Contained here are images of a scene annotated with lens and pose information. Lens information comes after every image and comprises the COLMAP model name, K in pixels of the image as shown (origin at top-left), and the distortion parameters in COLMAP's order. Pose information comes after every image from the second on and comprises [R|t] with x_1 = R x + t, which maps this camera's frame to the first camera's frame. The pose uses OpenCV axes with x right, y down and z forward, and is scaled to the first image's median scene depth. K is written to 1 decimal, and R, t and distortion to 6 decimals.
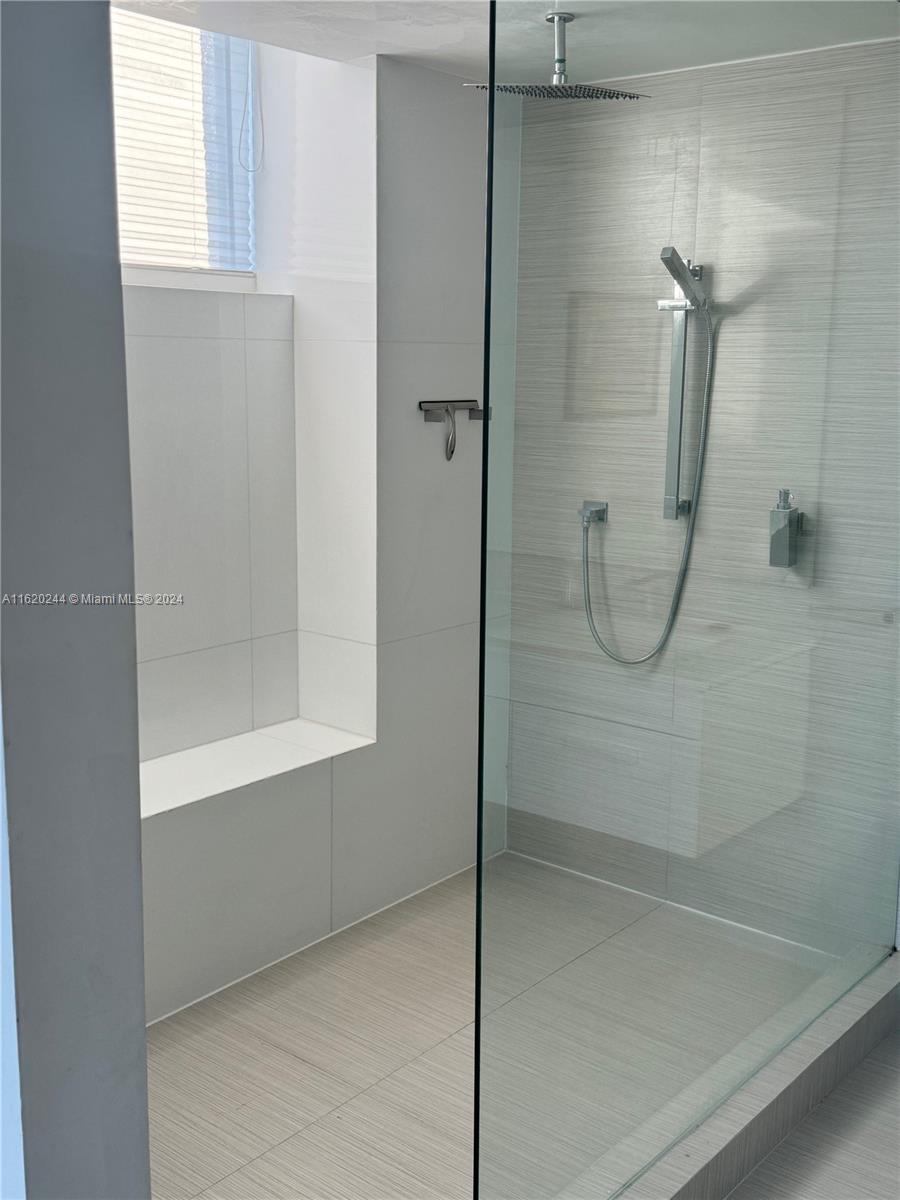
lens RADIAL K [[1265.7, 0, 454.9], [0, 1265.7, 601.1], [0, 0, 1]] dist [0.075509, 0.000000]
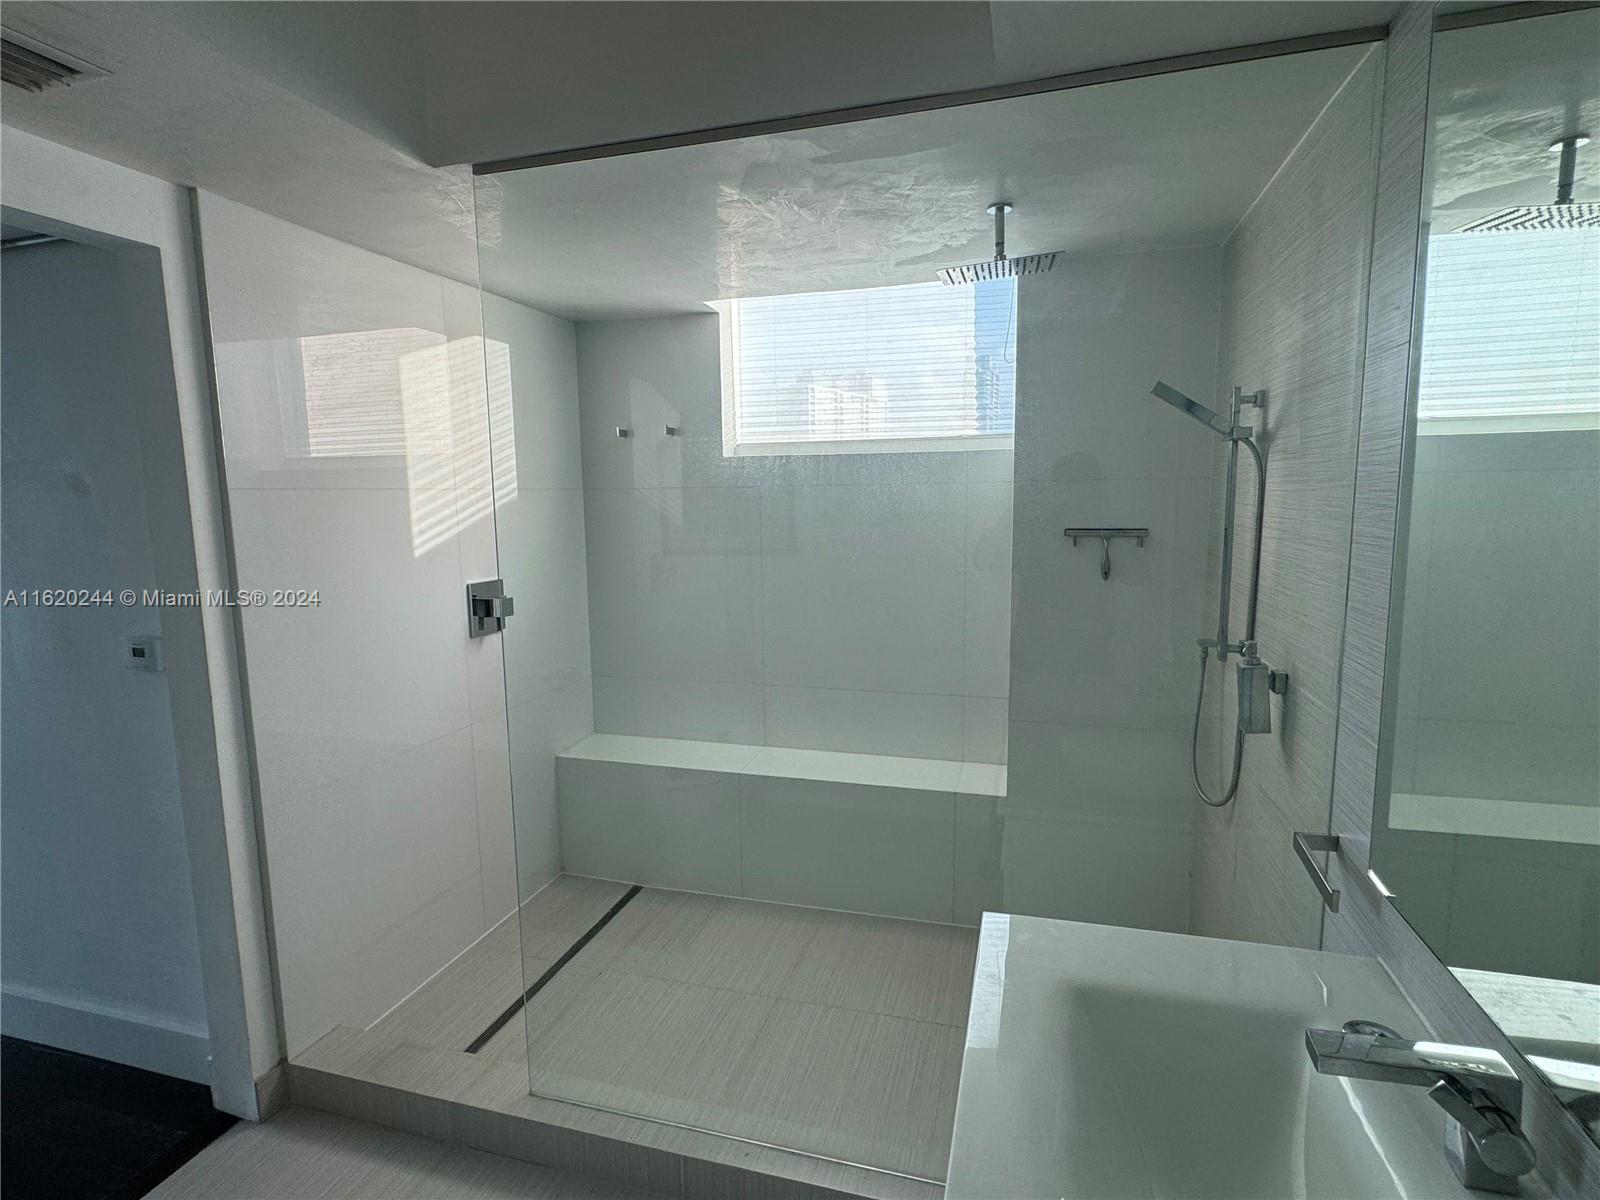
lens RADIAL K [[824.1, 0, 801.5], [0, 824.1, 595.7], [0, 0, 1]] dist [-0.002174, 0.000879]
pose [[0.396514, 0.099505, -0.912620, 0.603969], [-0.163403, 0.985884, 0.036498, -0.084226], [0.903369, 0.134652, 0.407176, 0.472679]]
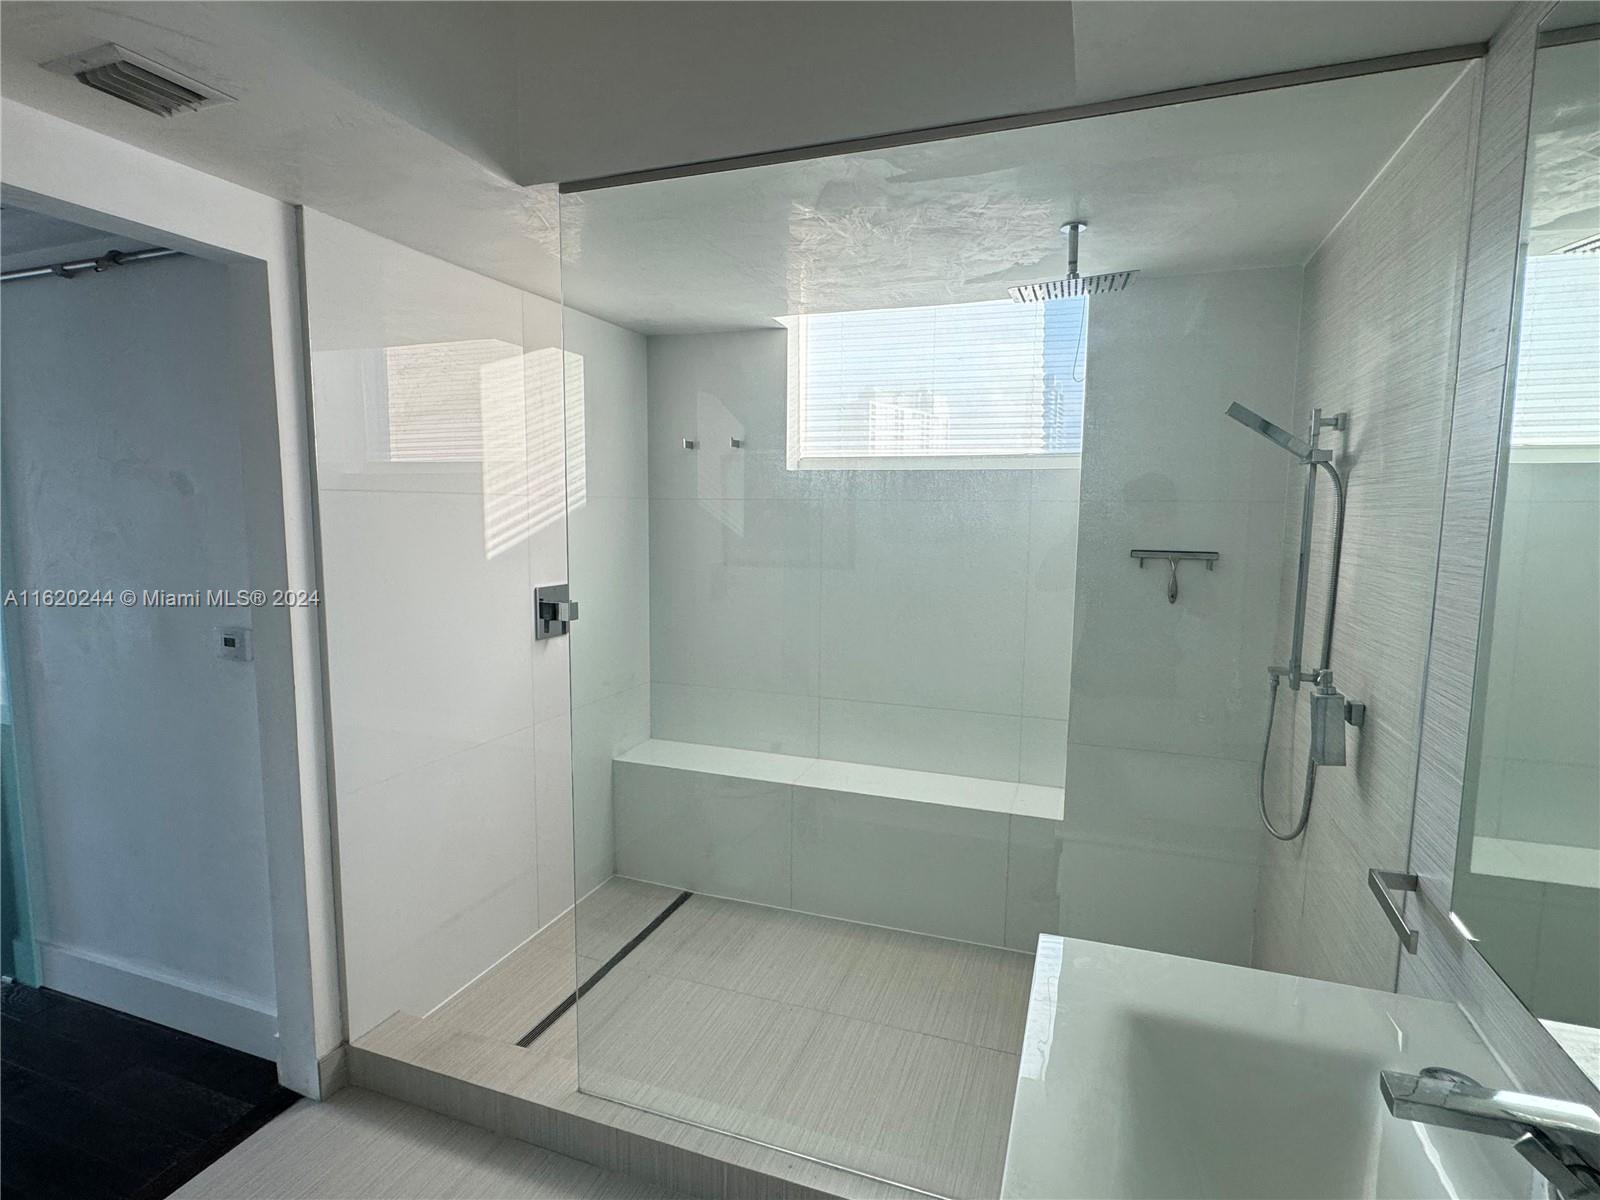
lens RADIAL K [[824.1, 0, 803.9], [0, 824.1, 595.8], [0, 0, 1]] dist [-0.002174, 0.000879]
pose [[0.335297, 0.094909, -0.937320, 0.606384], [-0.192978, 0.980736, 0.030273, -0.081233], [0.922136, 0.170731, 0.347153, 0.465920]]
